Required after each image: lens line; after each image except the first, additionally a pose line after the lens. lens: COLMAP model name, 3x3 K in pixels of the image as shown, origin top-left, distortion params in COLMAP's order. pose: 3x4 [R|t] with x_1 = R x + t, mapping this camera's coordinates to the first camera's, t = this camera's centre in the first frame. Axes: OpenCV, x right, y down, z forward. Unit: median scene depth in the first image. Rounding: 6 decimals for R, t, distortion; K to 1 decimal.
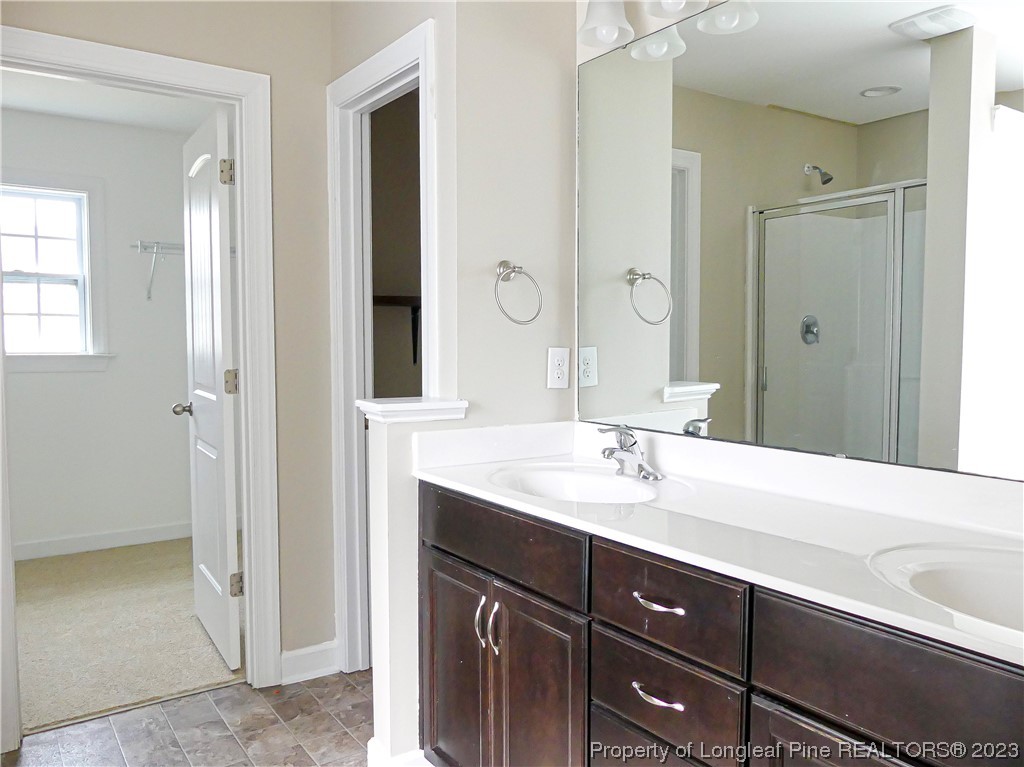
lens RADIAL K [[785.8, 0, 512.0], [0, 785.8, 383.5], [0, 0, 1]] dist [-0.012771, -0.010407]
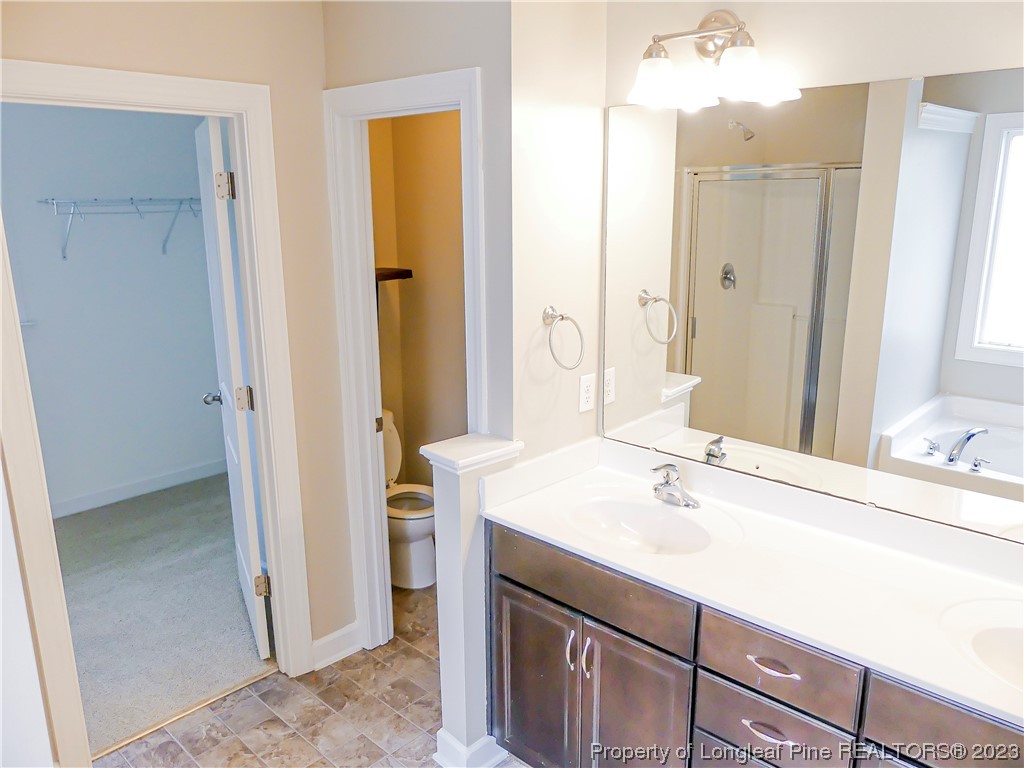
lens RADIAL K [[771.2, 0, 512.0], [0, 771.2, 384.0], [0, 0, 1]] dist [-0.027133, 0.006786]
pose [[0.980568, -0.054721, 0.188392, -0.236868], [0.020939, 0.984018, 0.176834, -0.216170], [-0.195057, -0.169453, 0.966043, -0.013996]]
